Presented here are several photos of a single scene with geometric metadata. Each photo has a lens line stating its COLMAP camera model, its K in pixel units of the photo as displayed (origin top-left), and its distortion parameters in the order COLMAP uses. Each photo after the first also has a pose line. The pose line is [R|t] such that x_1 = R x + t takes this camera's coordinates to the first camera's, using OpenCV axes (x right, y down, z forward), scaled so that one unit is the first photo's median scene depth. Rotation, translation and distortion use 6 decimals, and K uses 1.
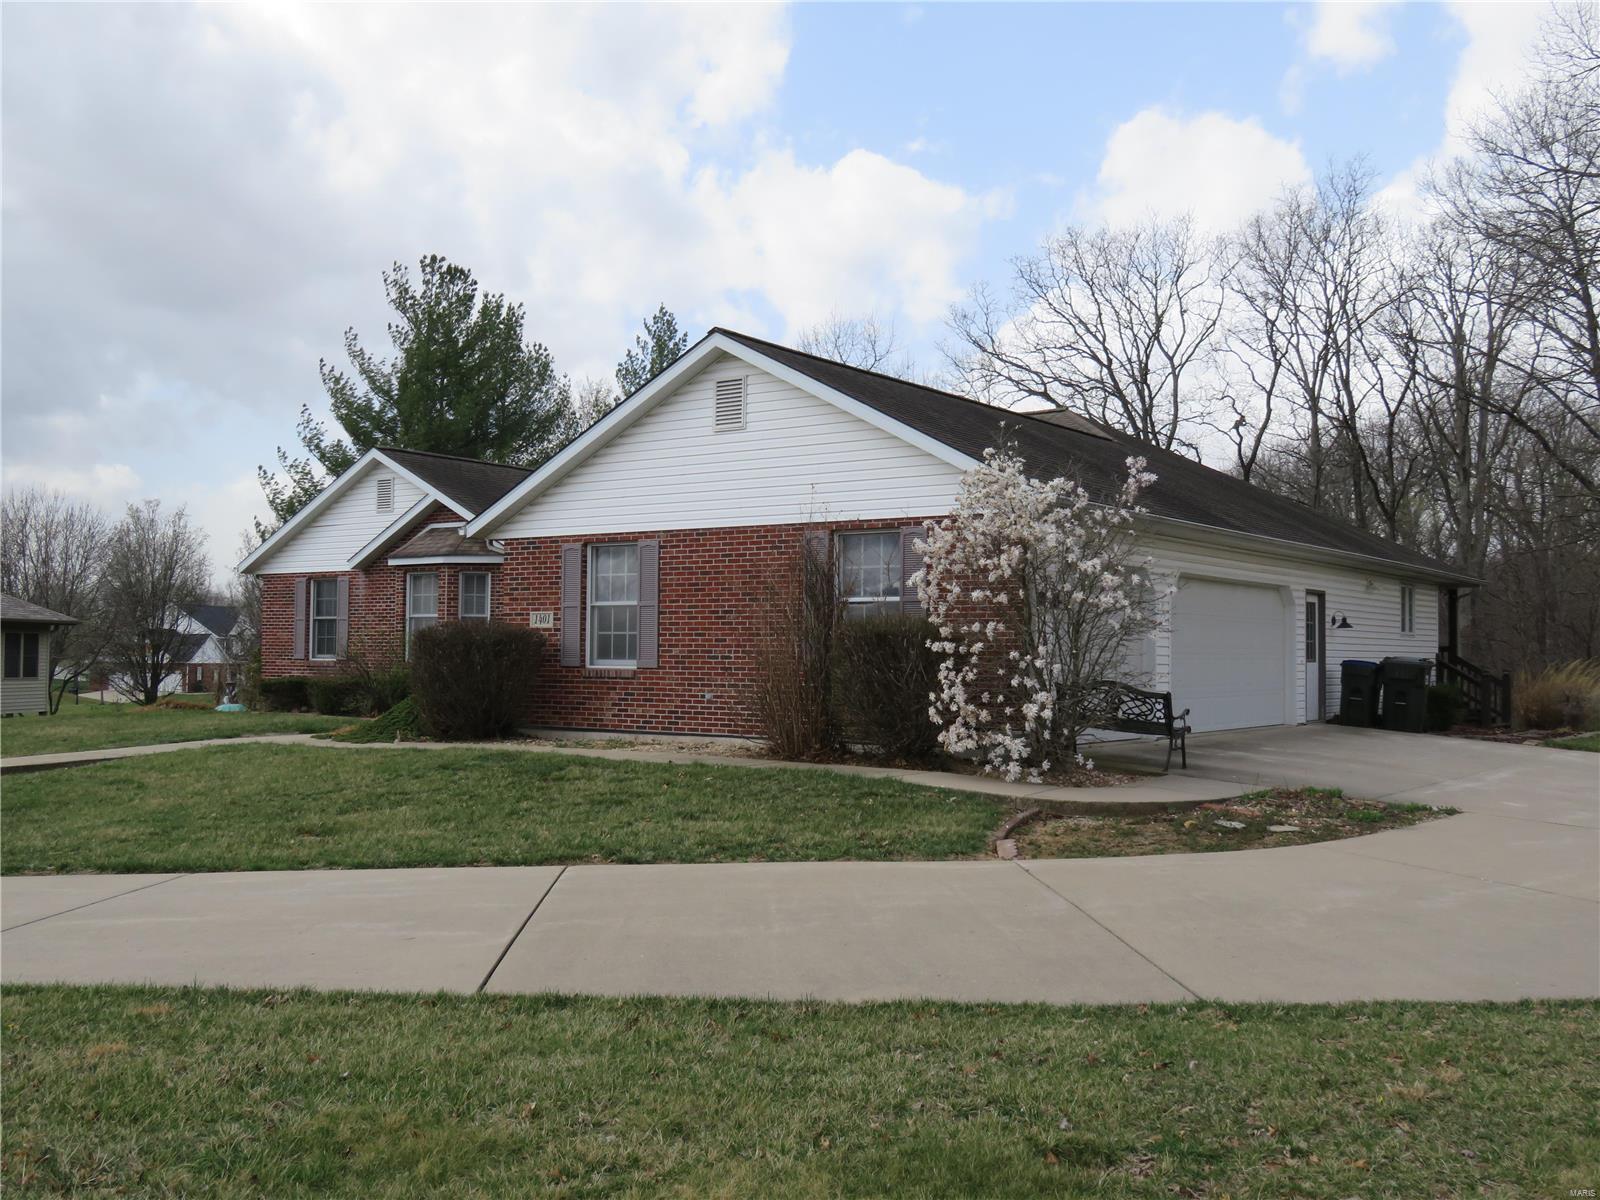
lens RADIAL K [[1538.6, 0, 806.9], [0, 1538.6, 591.0], [0, 0, 1]] dist [-0.034871, 0.000000]
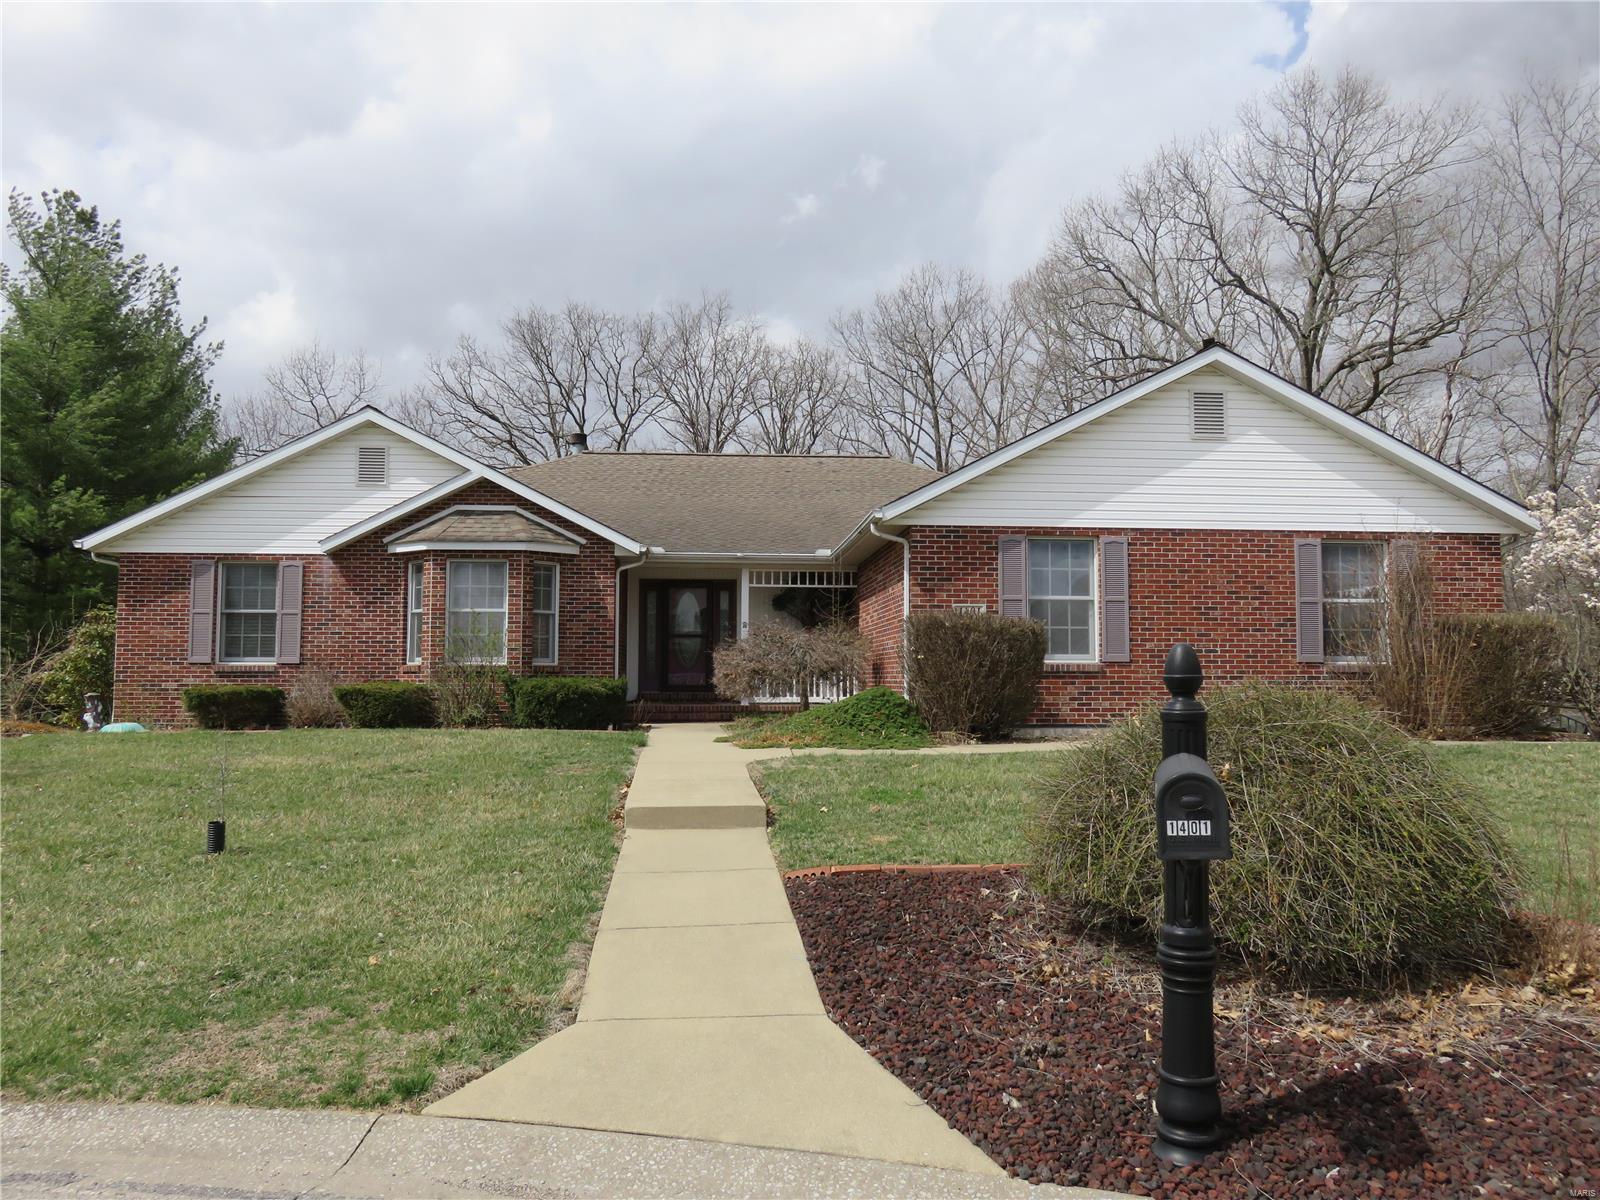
lens RADIAL K [[1190.6, 0, 798.1], [0, 1190.6, 606.3], [0, 0, 1]] dist [-0.011515, -0.000071]
pose [[0.765889, 0.031272, 0.642212, -0.741757], [-0.021813, 0.999505, -0.022657, 0.034208], [-0.642603, 0.003344, 0.766192, 0.511773]]
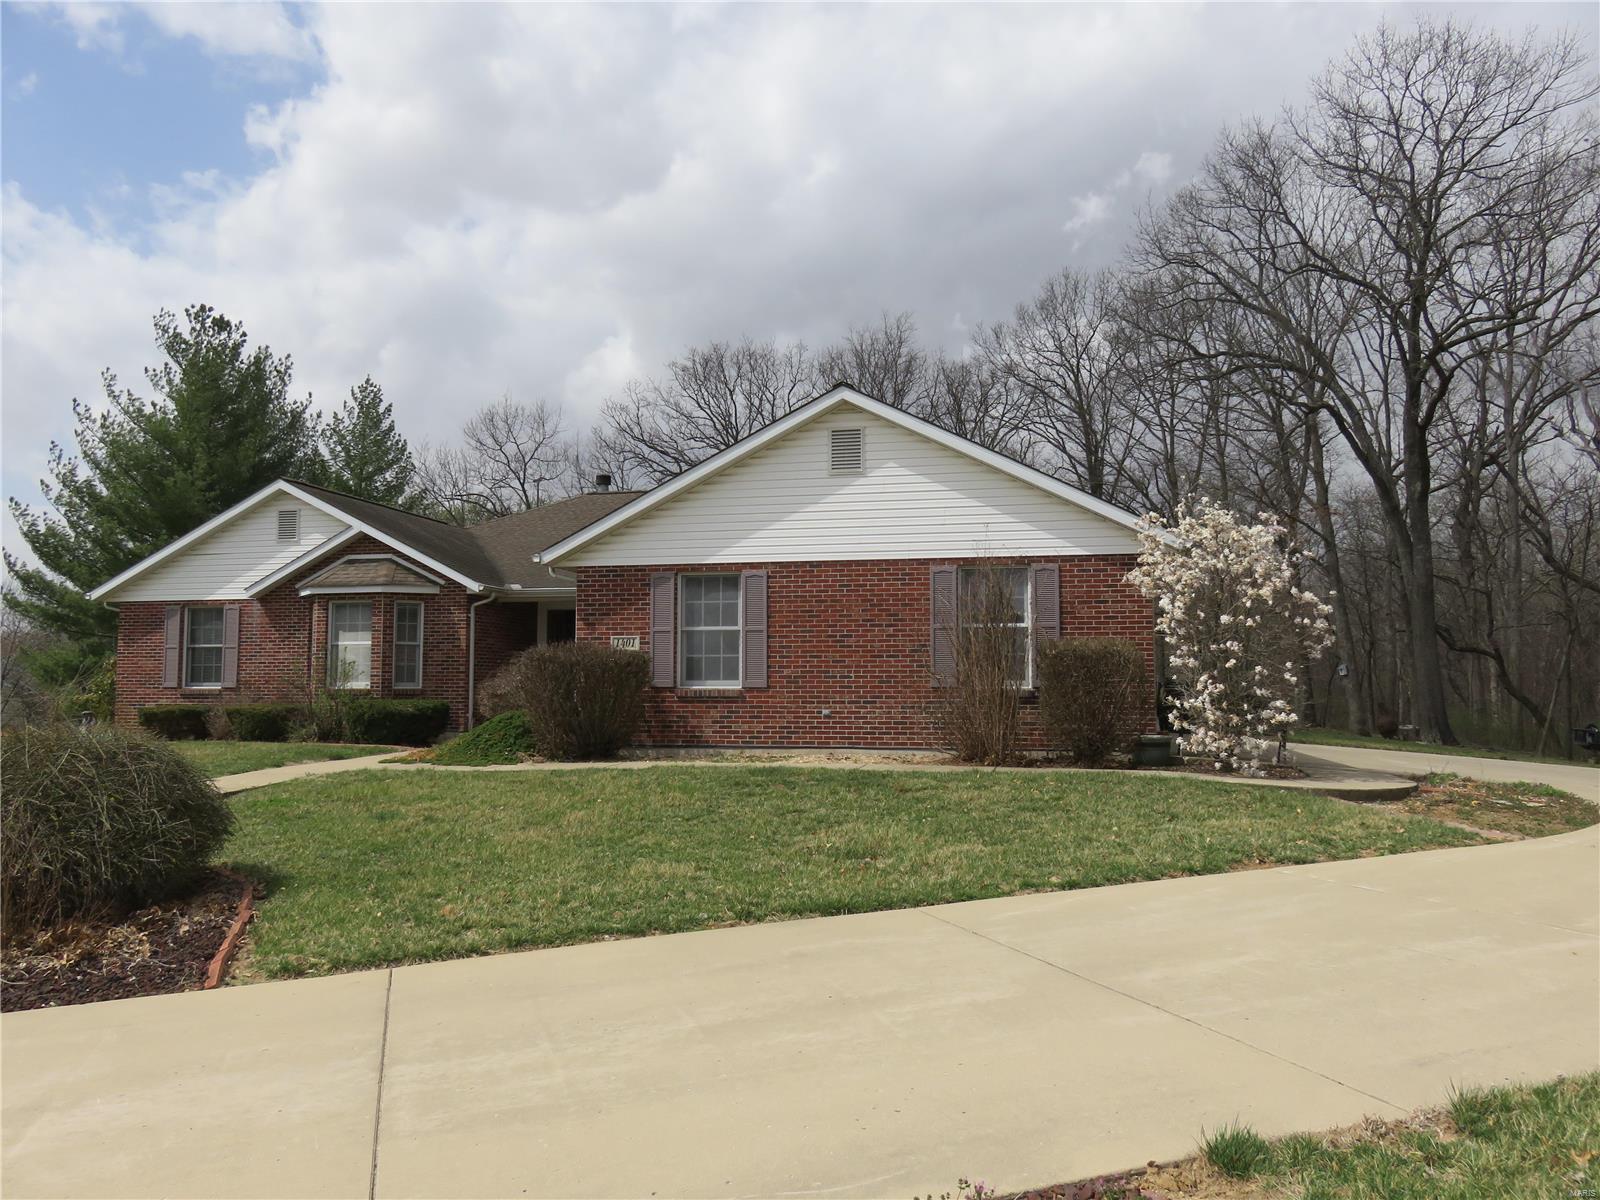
lens RADIAL K [[1190.6, 0, 803.2], [0, 1190.6, 615.6], [0, 0, 1]] dist [-0.011515, -0.000071]
pose [[0.920480, 0.016225, 0.390454, -0.387129], [-0.008809, 0.999745, -0.020777, 0.015595], [-0.390691, 0.015685, 0.920388, 0.200856]]
